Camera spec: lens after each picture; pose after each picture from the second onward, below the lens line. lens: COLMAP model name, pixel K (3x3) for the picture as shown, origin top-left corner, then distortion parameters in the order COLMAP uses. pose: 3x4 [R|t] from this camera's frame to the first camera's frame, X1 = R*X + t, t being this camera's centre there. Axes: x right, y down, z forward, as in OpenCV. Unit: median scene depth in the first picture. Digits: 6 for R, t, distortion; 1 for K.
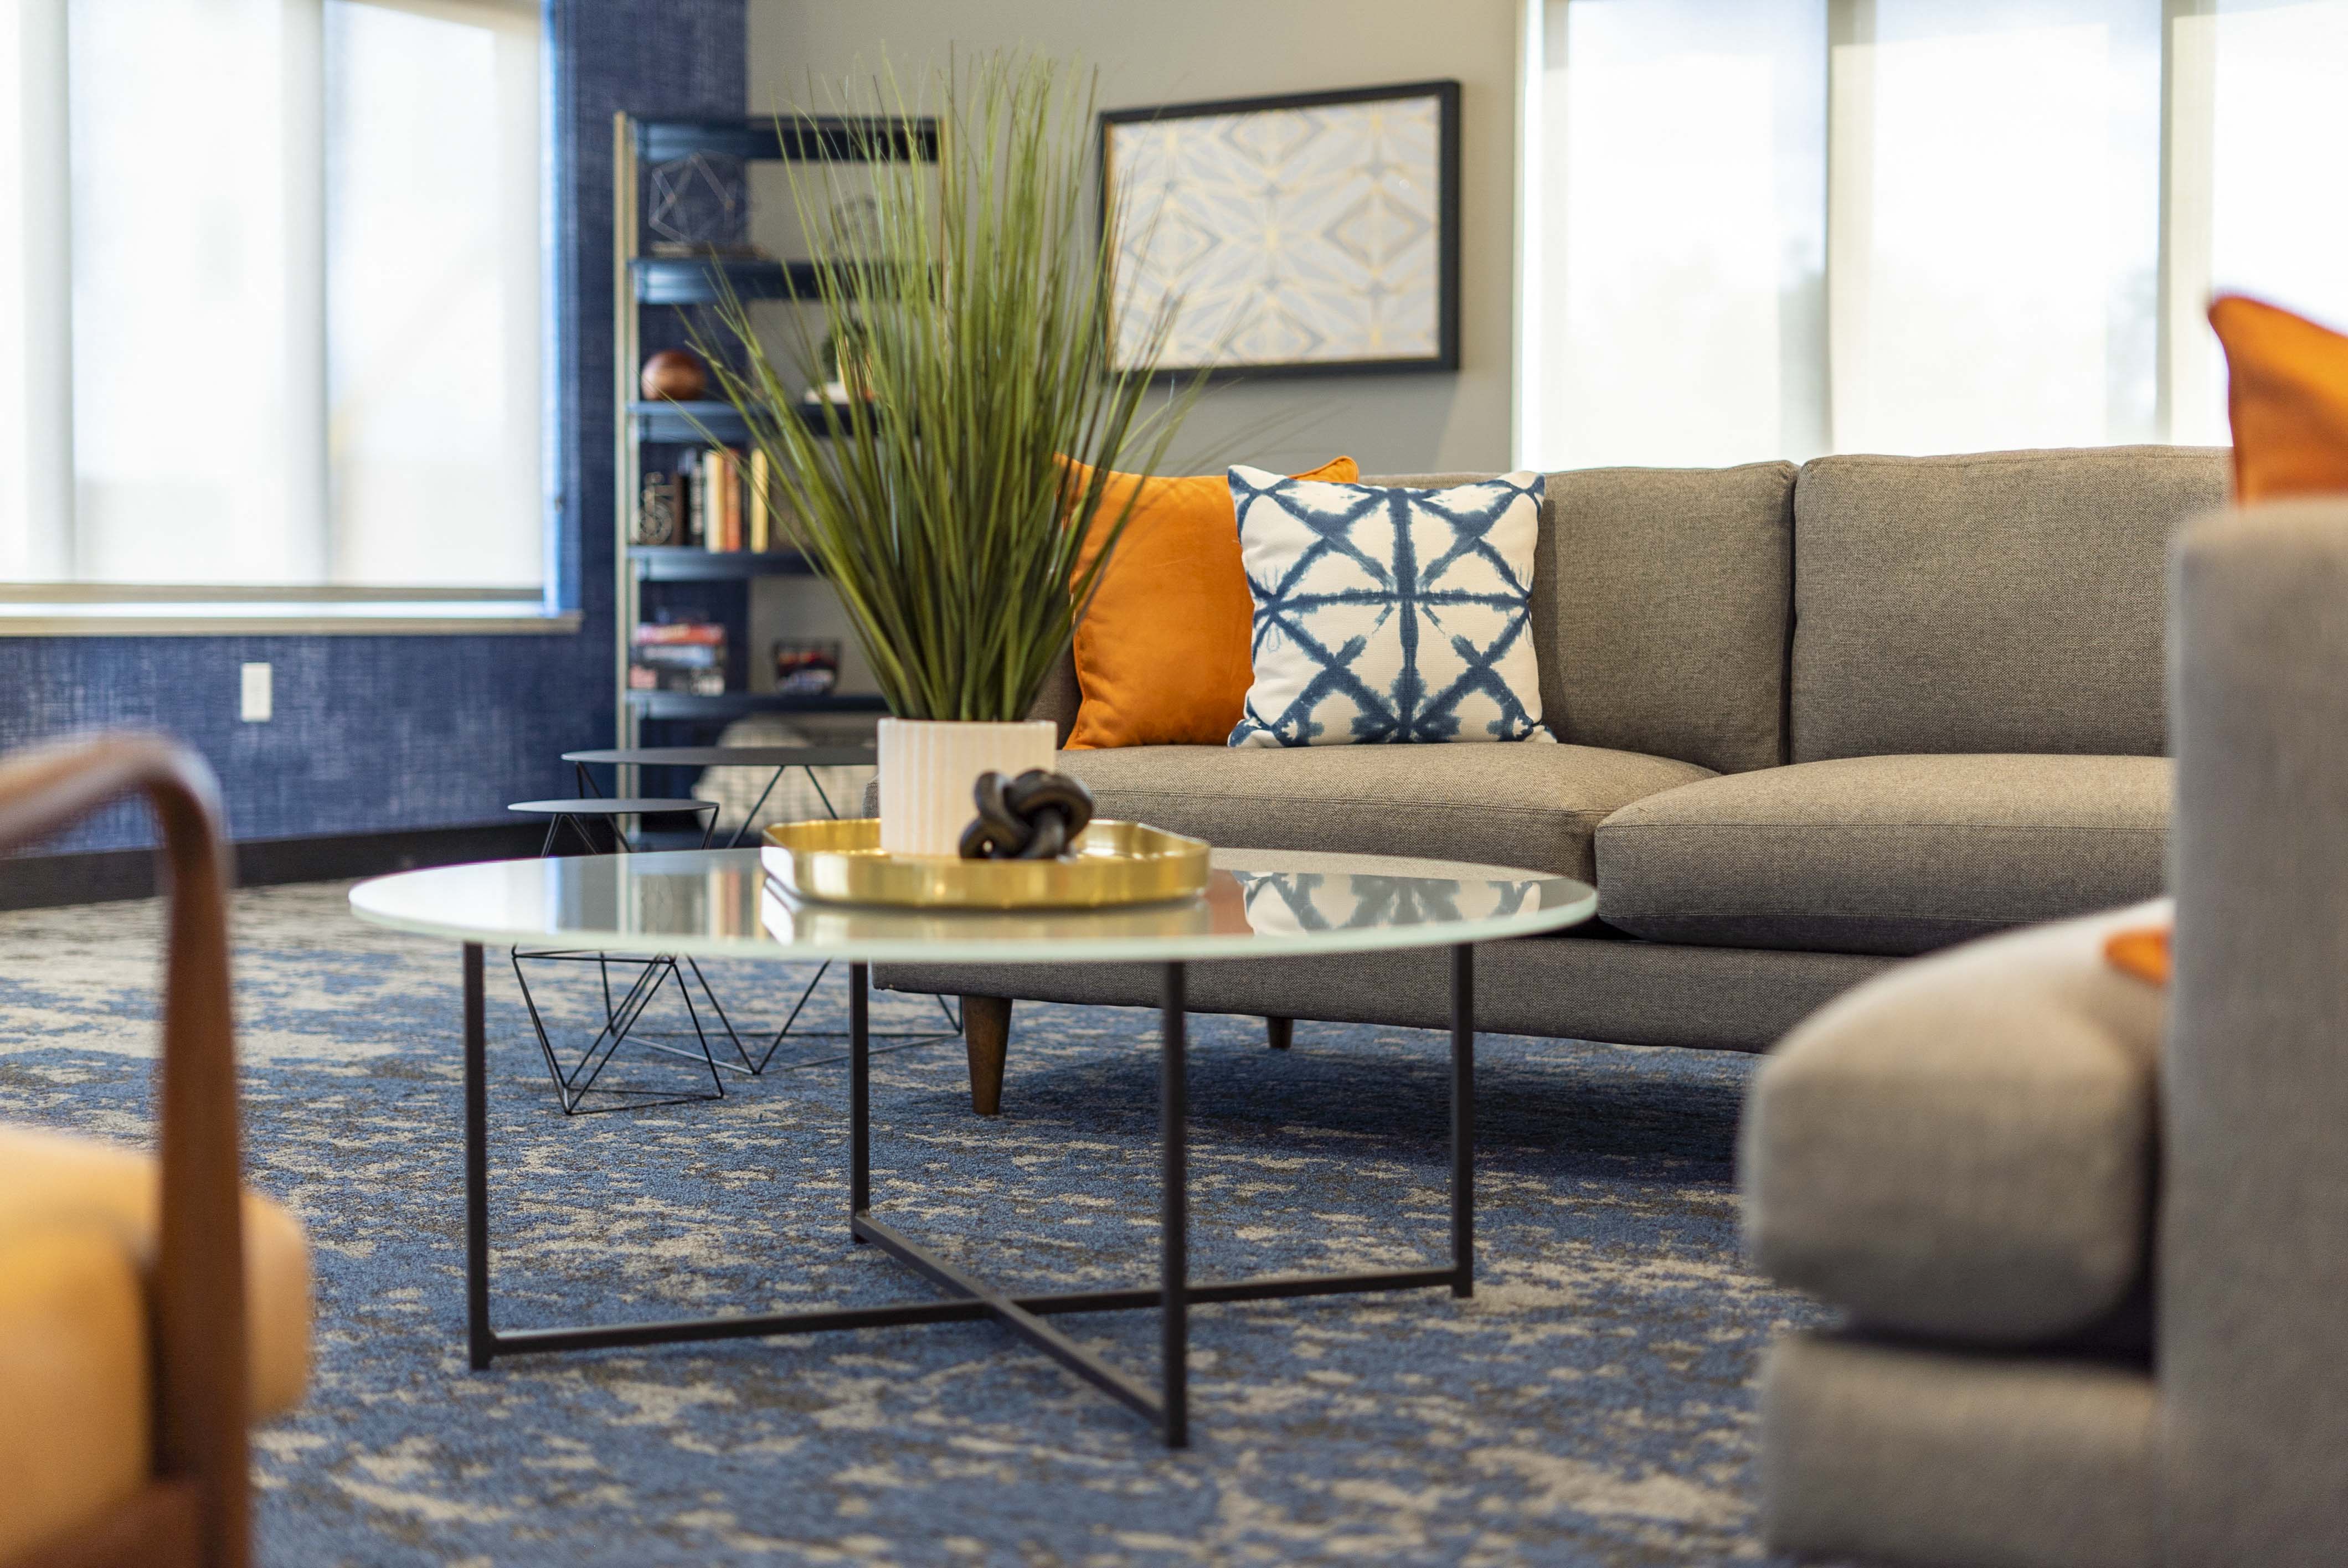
lens RADIAL K [[3457.5, 0, 1156.0], [0, 3457.5, 786.7], [0, 0, 1]] dist [-0.021938, 0.000000]
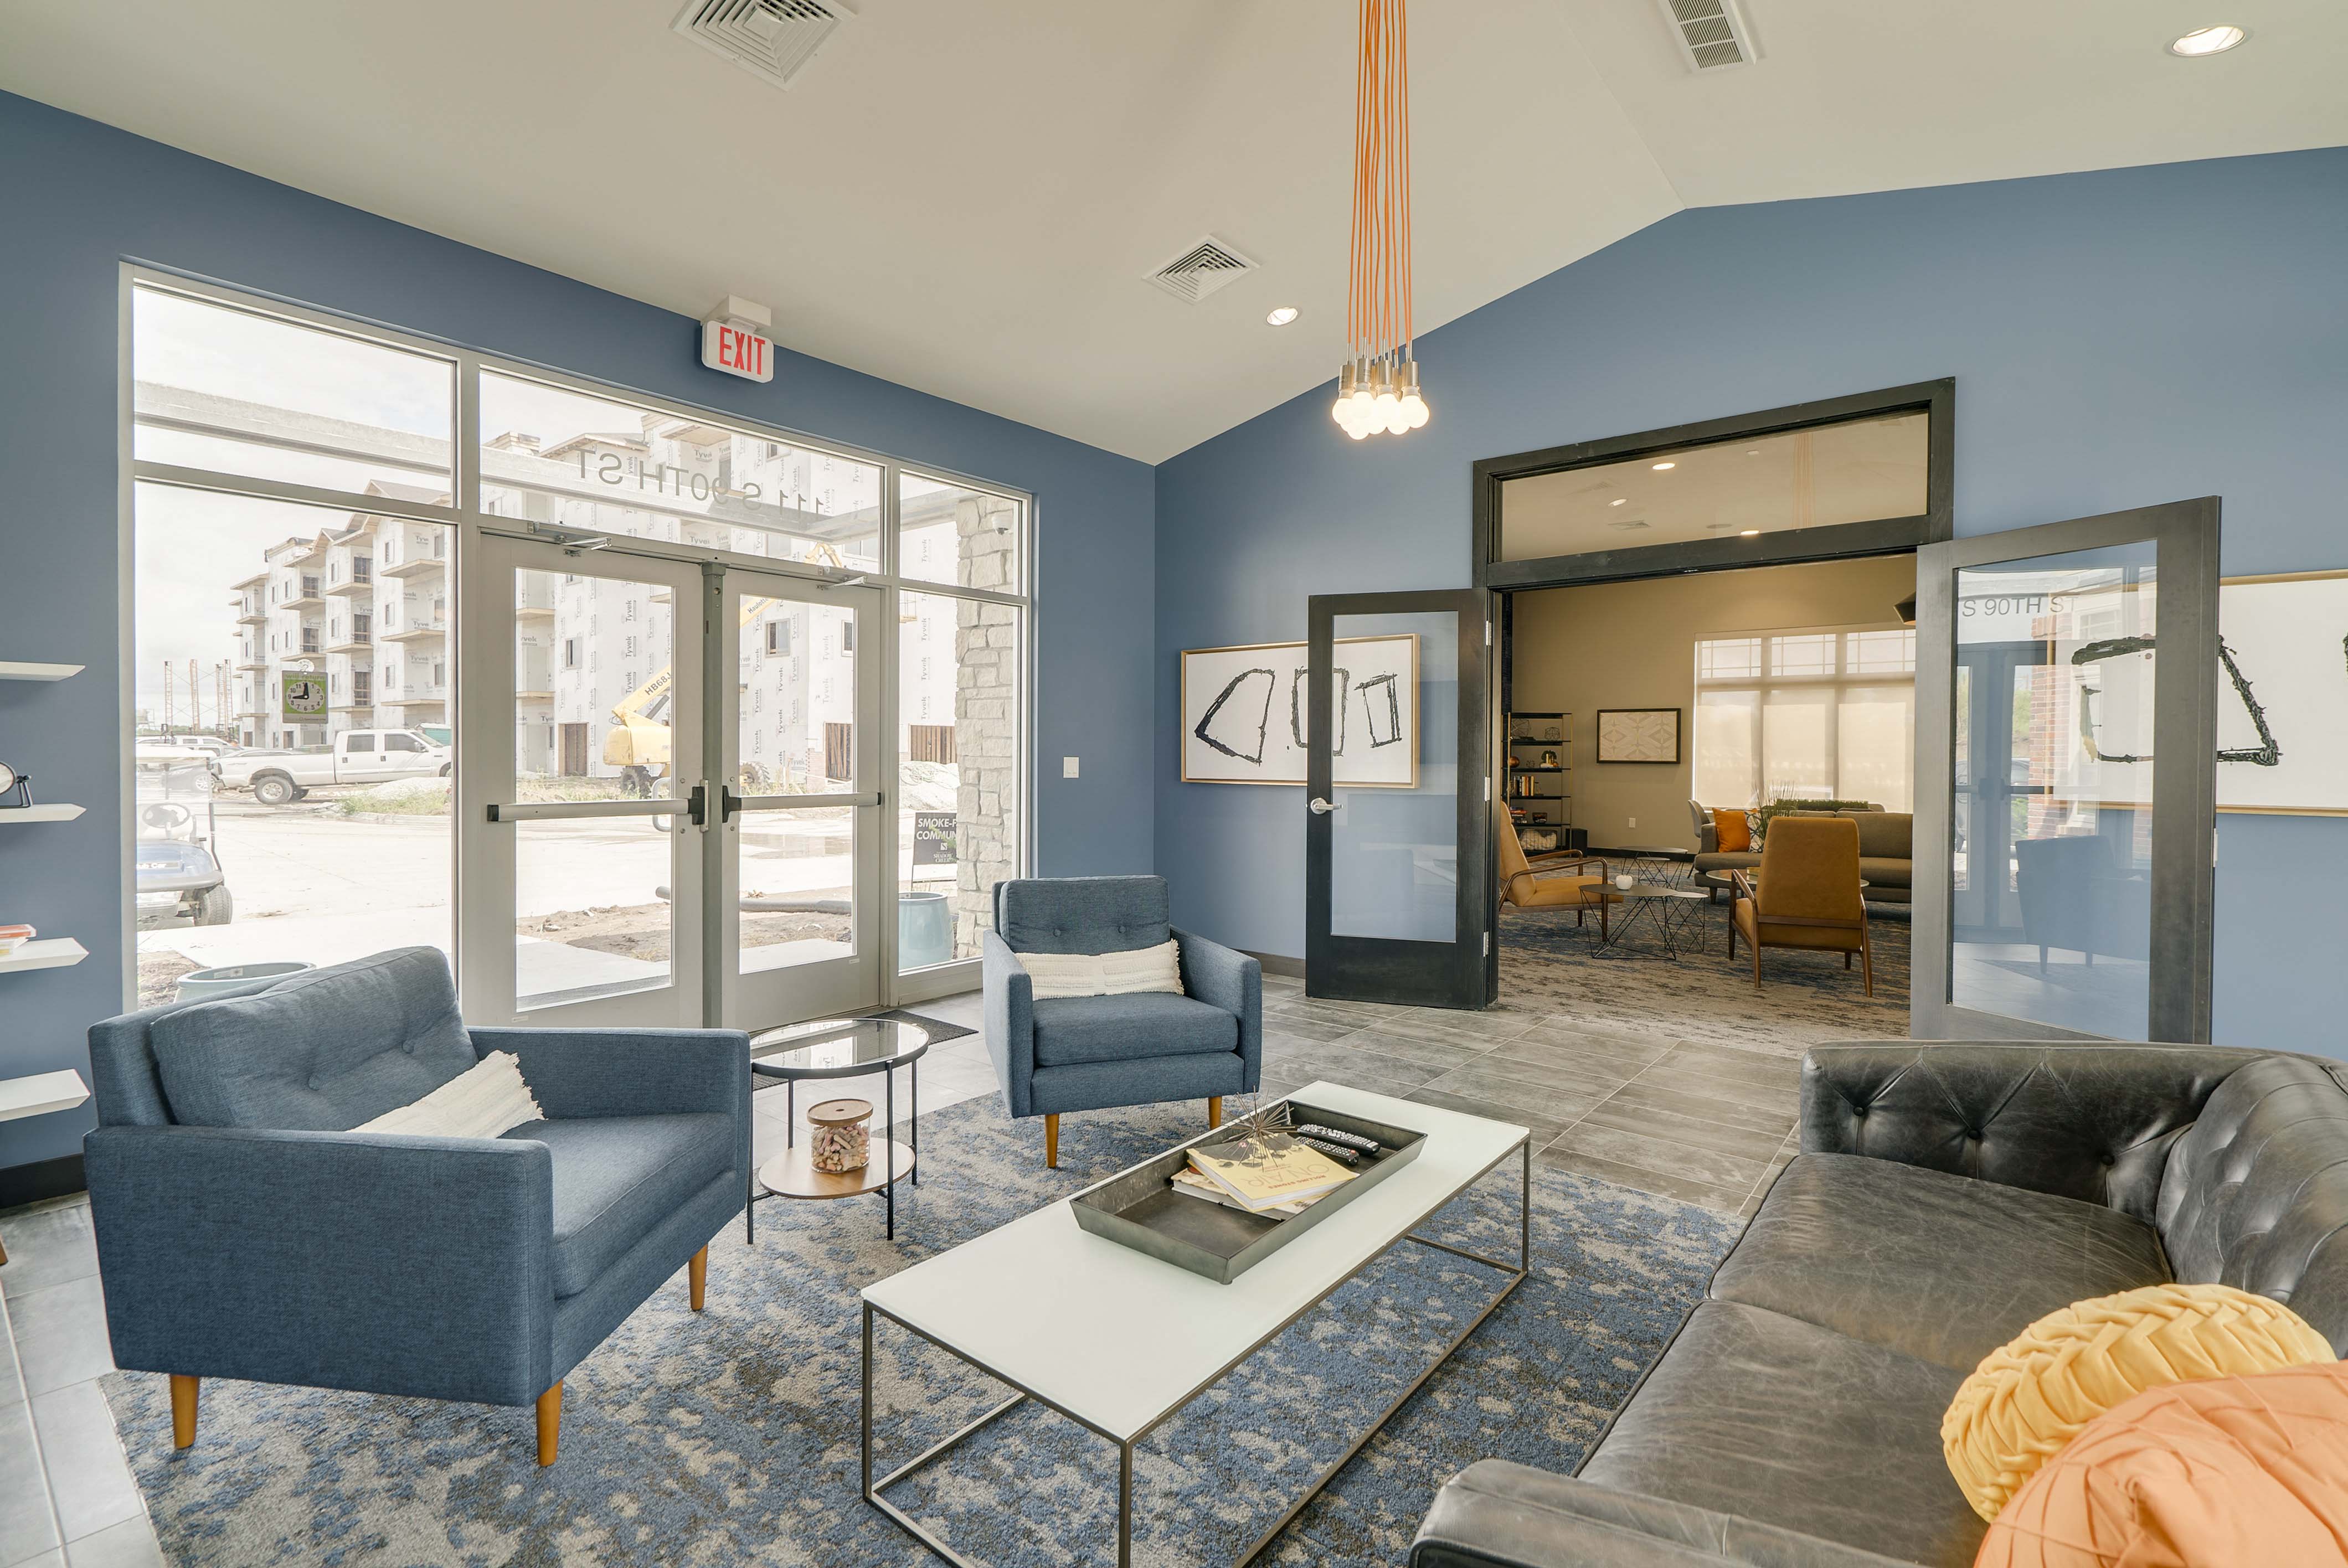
lens RADIAL K [[1072.4, 0, 1177.3], [0, 1072.4, 768.3], [0, 0, 1]] dist [-0.010561, 0.003508]
pose [[0.990563, 0.009275, -0.136747, -0.792941], [-0.013393, 0.999483, -0.029227, -0.101117], [0.136405, 0.030783, 0.990175, -1.252132]]
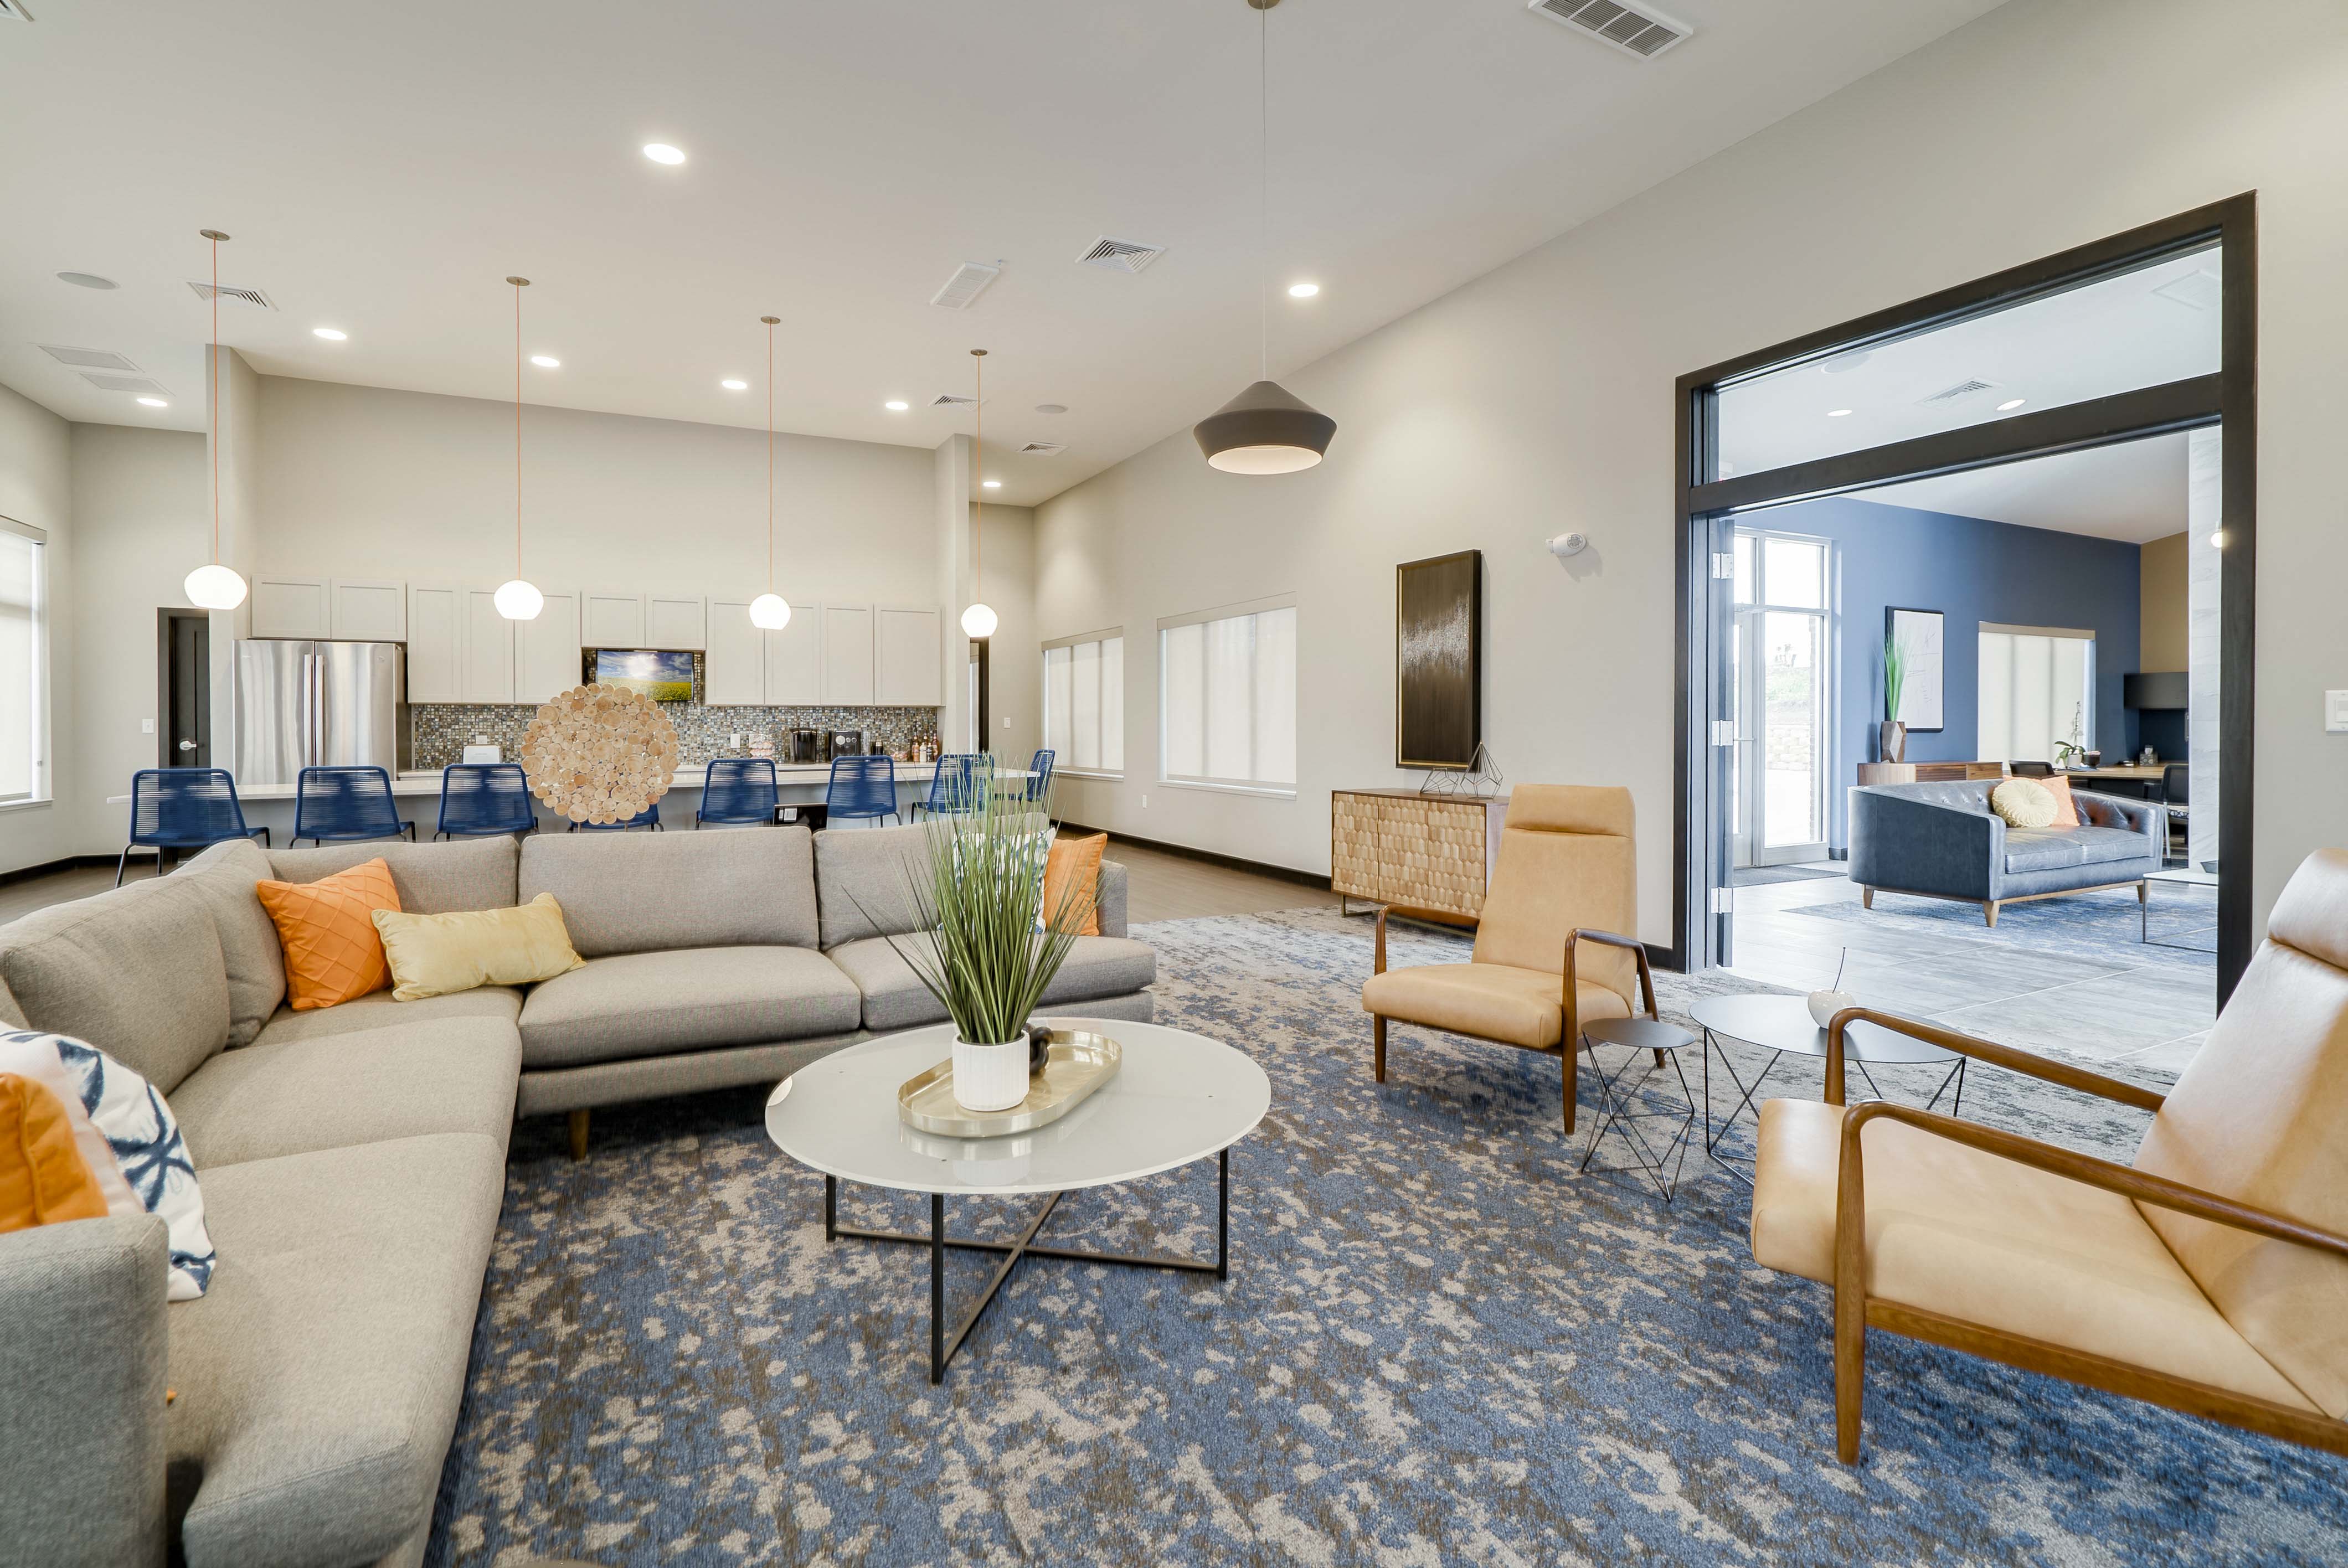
lens RADIAL K [[1072.4, 0, 1153.0], [0, 1072.4, 719.2], [0, 0, 1]] dist [-0.010561, 0.003508]
pose [[-0.847764, 0.003492, 0.530363, -0.376502], [0.025253, 0.999110, 0.033787, -0.179120], [-0.529773, 0.042036, -0.847097, 1.104546]]
